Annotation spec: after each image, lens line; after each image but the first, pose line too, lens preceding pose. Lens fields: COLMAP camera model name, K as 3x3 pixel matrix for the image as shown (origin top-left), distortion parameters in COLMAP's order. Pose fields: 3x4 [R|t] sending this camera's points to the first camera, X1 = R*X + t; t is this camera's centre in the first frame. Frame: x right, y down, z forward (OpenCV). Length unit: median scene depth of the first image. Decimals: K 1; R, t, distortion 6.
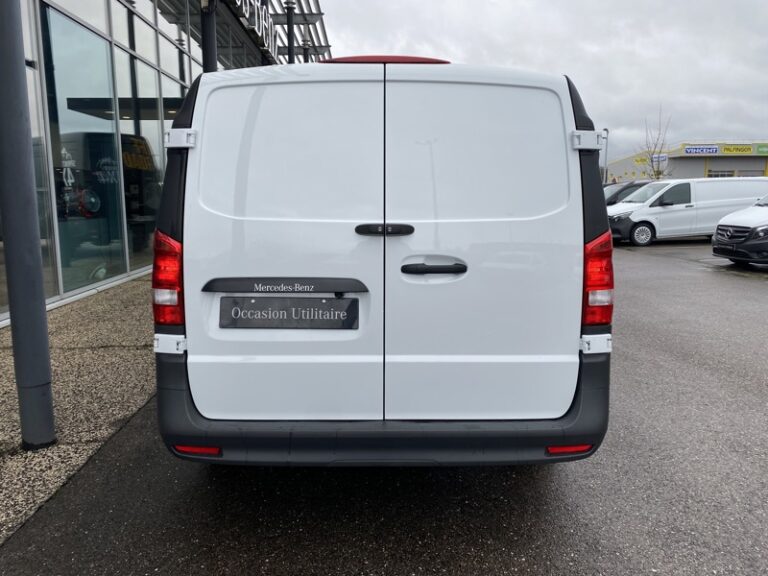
lens RADIAL K [[583.4, 0, 383.0], [0, 583.4, 272.8], [0, 0, 1]] dist [0.150390, -0.263737]
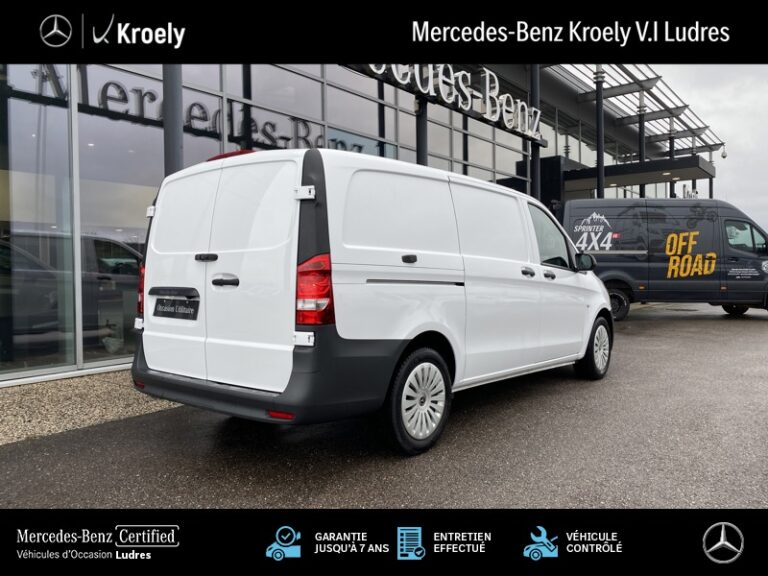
lens RADIAL K [[583.4, 0, 383.0], [0, 583.4, 272.8], [0, 0, 1]] dist [0.150390, -0.263737]
pose [[0.773251, -0.005148, -0.634079, 1.376987], [-0.074969, 0.992211, -0.099479, 0.091338], [0.629653, 0.124458, 0.766842, 0.062579]]
